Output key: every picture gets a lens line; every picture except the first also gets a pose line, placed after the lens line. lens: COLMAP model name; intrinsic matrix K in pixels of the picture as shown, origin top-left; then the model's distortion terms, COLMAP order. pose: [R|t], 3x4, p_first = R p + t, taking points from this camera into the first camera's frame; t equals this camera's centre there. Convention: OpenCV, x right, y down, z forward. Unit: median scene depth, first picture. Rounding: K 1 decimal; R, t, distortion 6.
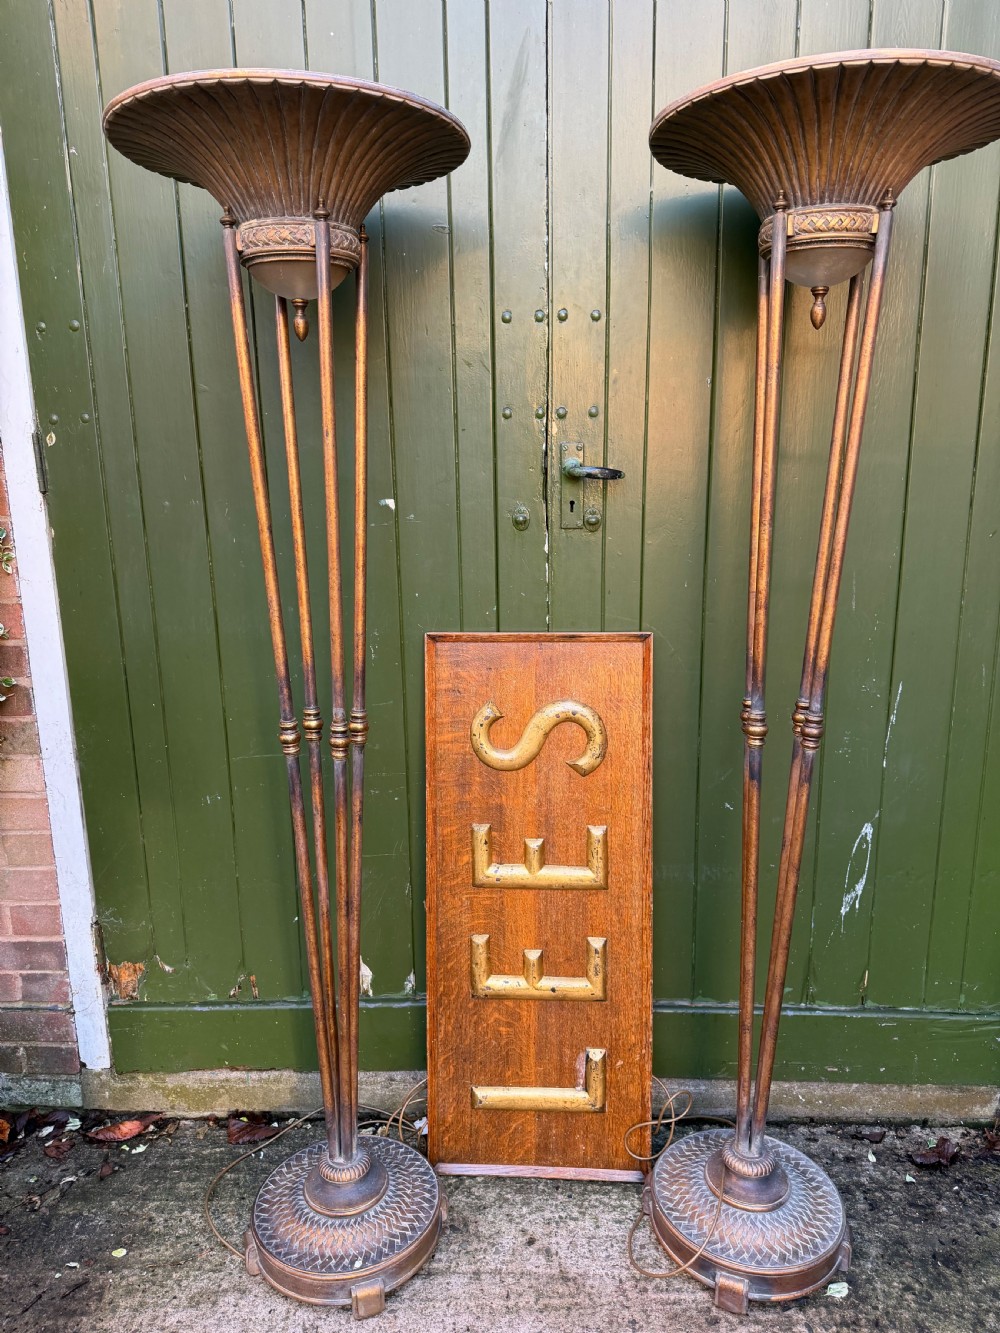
lens RADIAL K [[970.4, 0, 497.5], [0, 970.4, 668.9], [0, 0, 1]] dist [0.026593, -0.017633]
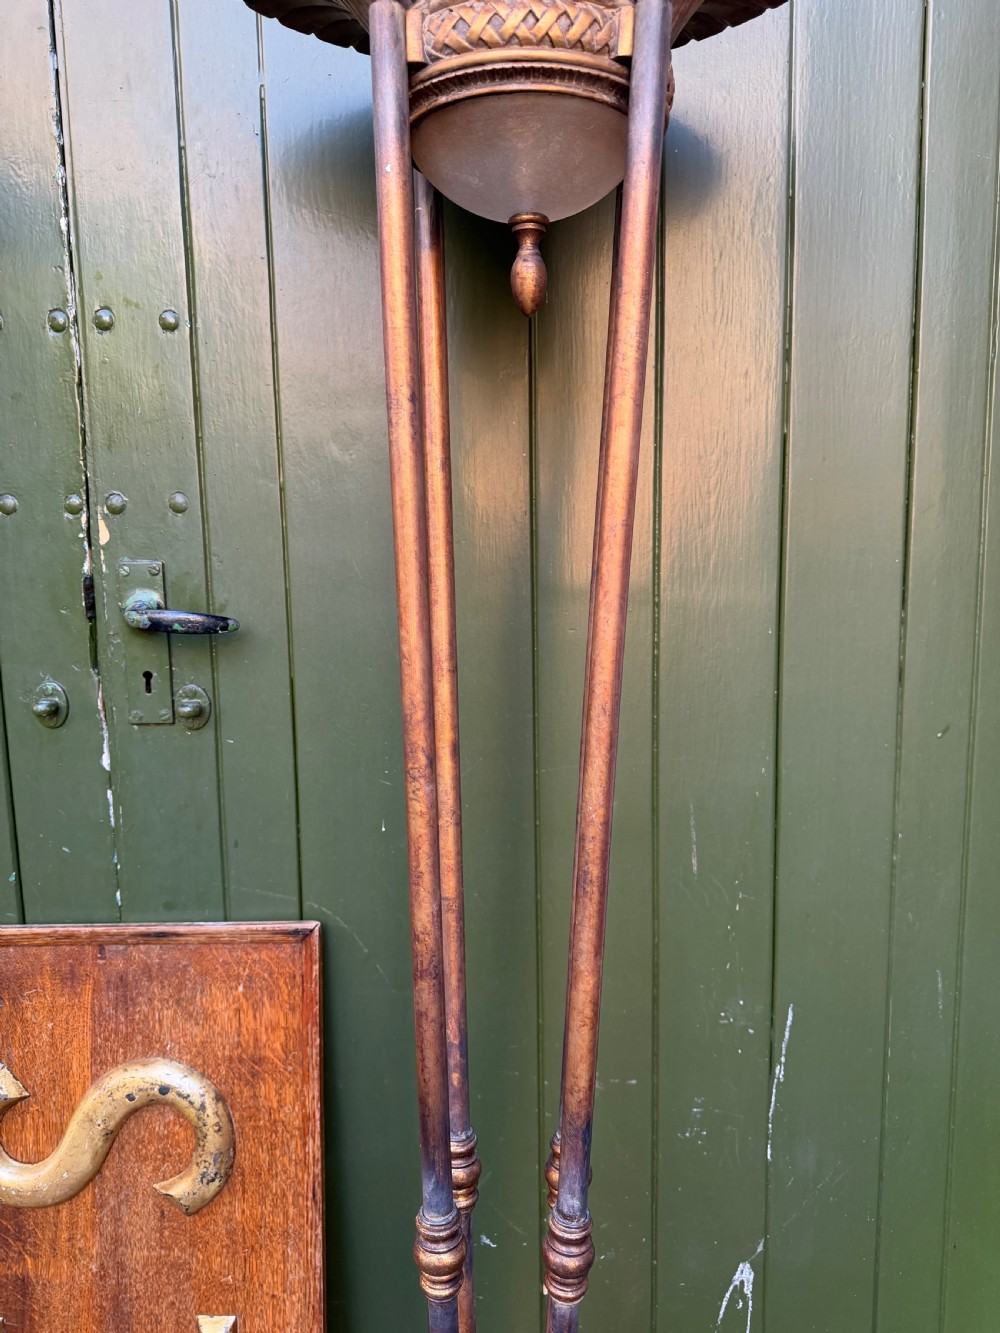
lens RADIAL K [[962.6, 0, 500.0], [0, 962.6, 666.5], [0, 0, 1]] dist [0.034438, -0.045670]
pose [[0.997893, -0.011710, 0.063811, 0.236826], [0.017368, 0.995894, -0.088850, -0.133448], [-0.062508, 0.089771, 0.993999, 0.495032]]
